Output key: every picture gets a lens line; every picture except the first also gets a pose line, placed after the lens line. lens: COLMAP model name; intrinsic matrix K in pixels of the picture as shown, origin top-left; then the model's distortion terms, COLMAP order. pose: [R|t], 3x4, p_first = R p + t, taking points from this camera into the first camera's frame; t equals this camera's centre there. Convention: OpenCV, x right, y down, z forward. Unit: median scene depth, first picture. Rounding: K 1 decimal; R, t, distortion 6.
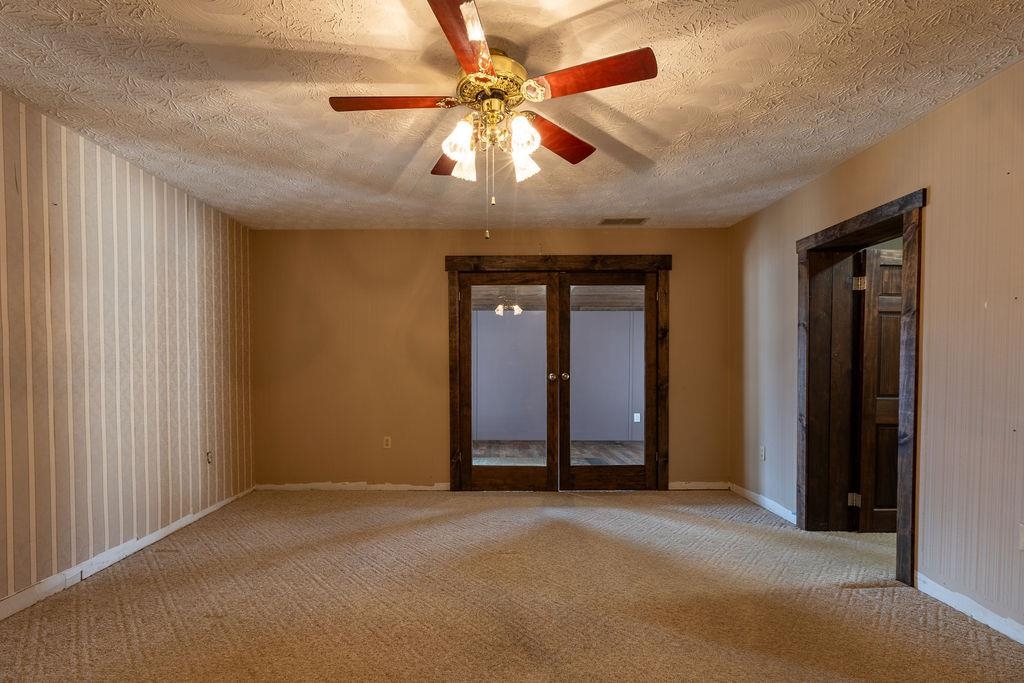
lens RADIAL K [[471.0, 0, 518.2], [0, 471.0, 386.6], [0, 0, 1]] dist [-0.000111, -0.000942]
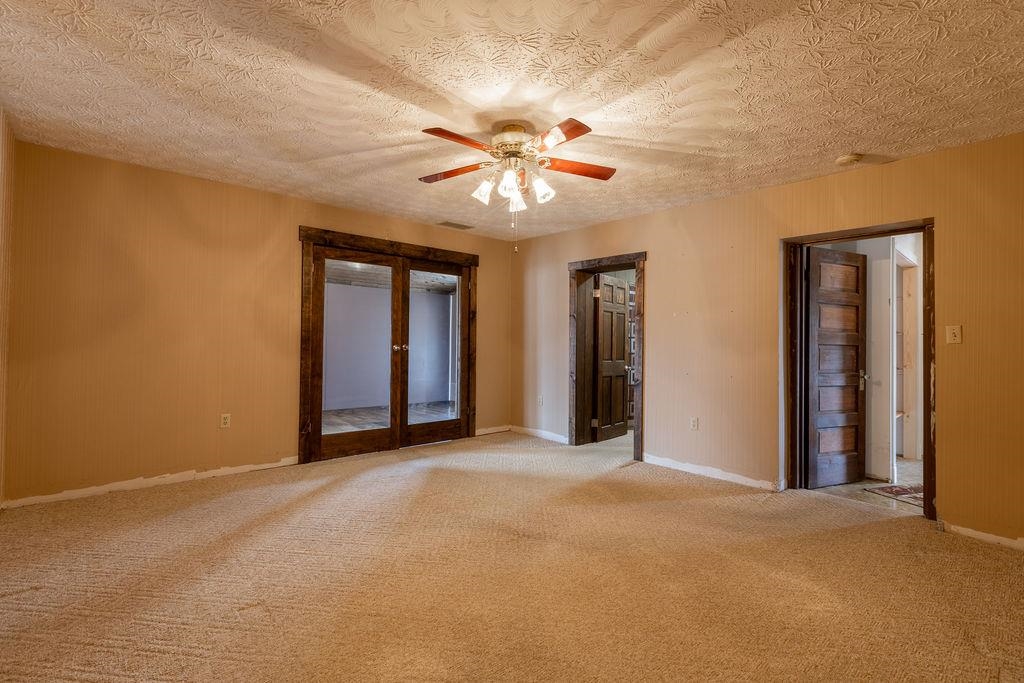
lens RADIAL K [[471.0, 0, 508.5], [0, 471.0, 341.8], [0, 0, 1]] dist [-0.000111, -0.000942]
pose [[0.738788, 0.013160, 0.673809, -0.499452], [0.009602, 0.999502, -0.030050, 0.001457], [-0.673869, 0.028671, 0.738294, -0.020928]]
